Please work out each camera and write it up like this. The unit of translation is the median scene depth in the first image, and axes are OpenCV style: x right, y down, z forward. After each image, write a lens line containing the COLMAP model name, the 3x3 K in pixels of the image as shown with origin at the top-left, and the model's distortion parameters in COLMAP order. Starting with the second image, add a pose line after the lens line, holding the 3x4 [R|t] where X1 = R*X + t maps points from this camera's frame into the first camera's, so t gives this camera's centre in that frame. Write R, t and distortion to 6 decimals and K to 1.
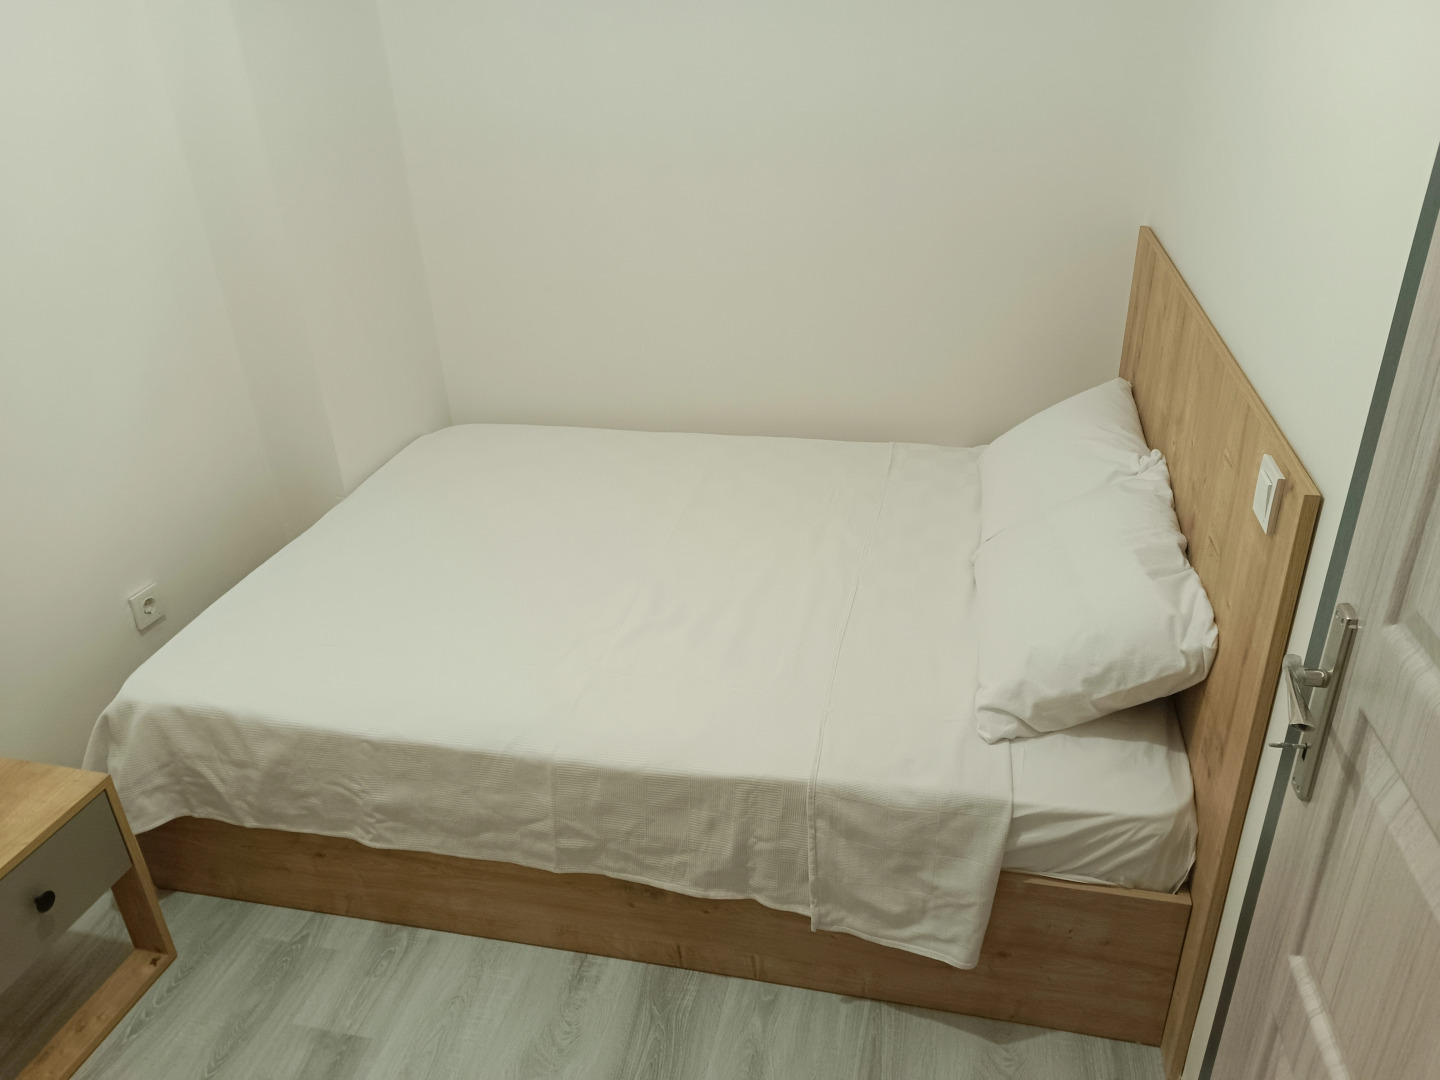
lens RADIAL K [[1054.5, 0, 727.2], [0, 1054.5, 535.9], [0, 0, 1]] dist [0.039048, -0.033658]
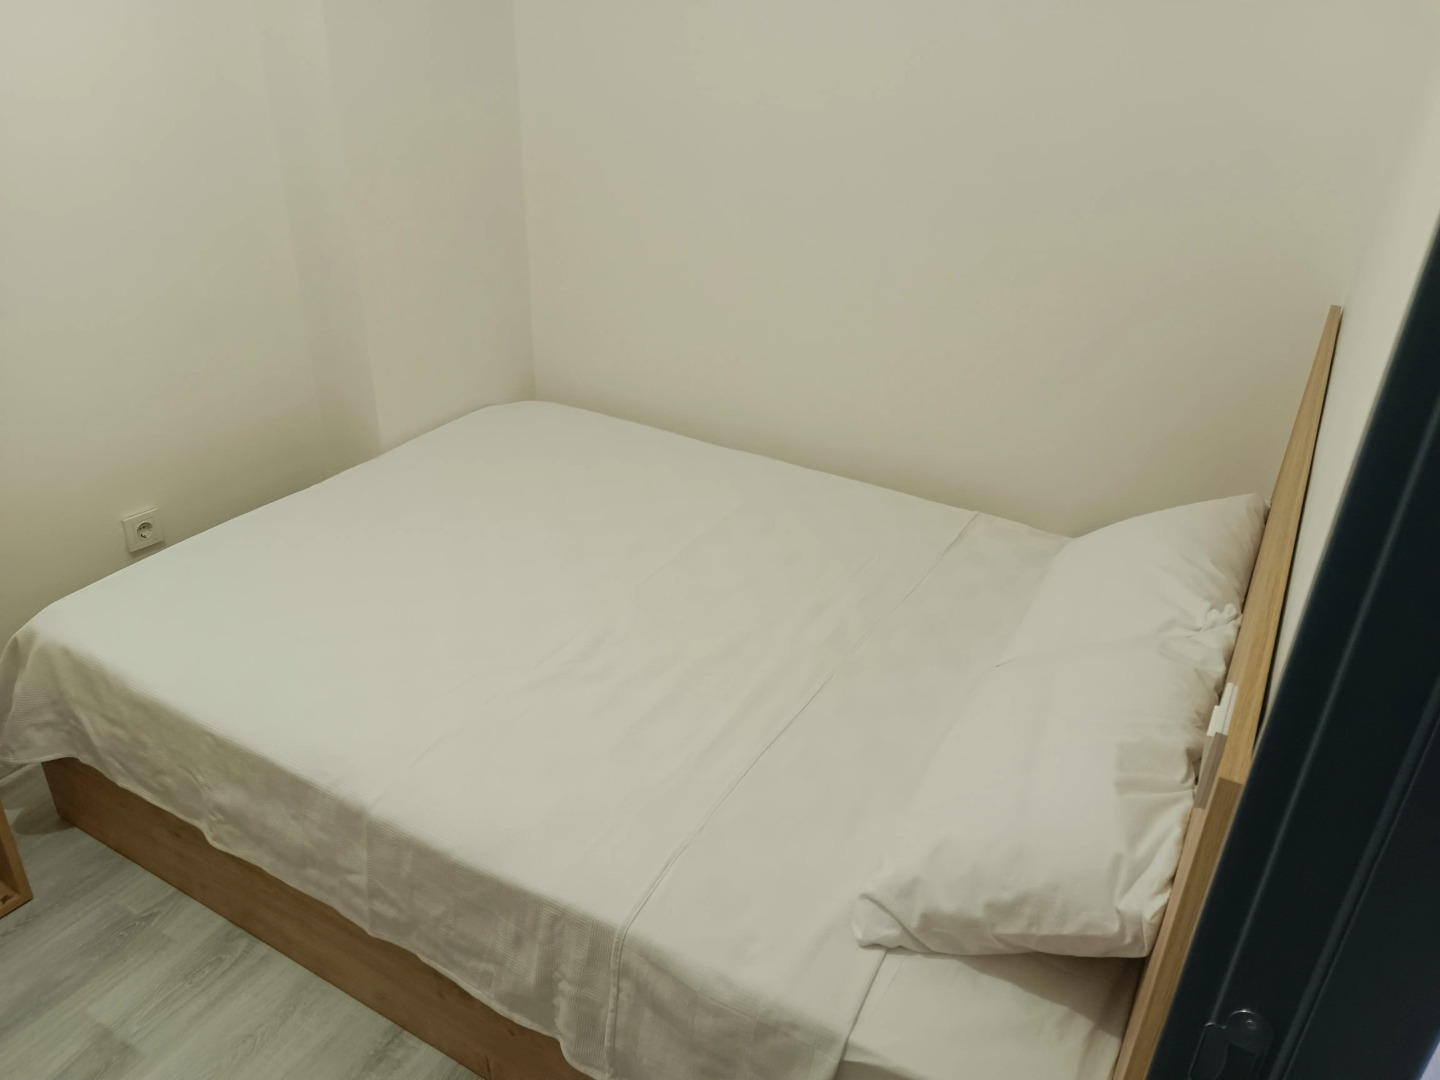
lens RADIAL K [[1054.5, 0, 714.0], [0, 1054.5, 512.3], [0, 0, 1]] dist [0.039048, -0.033658]
pose [[0.953620, 0.200098, -0.224877, 0.238515], [-0.202078, 0.979263, 0.014422, -0.094048], [0.223100, 0.031690, 0.974280, 0.200373]]
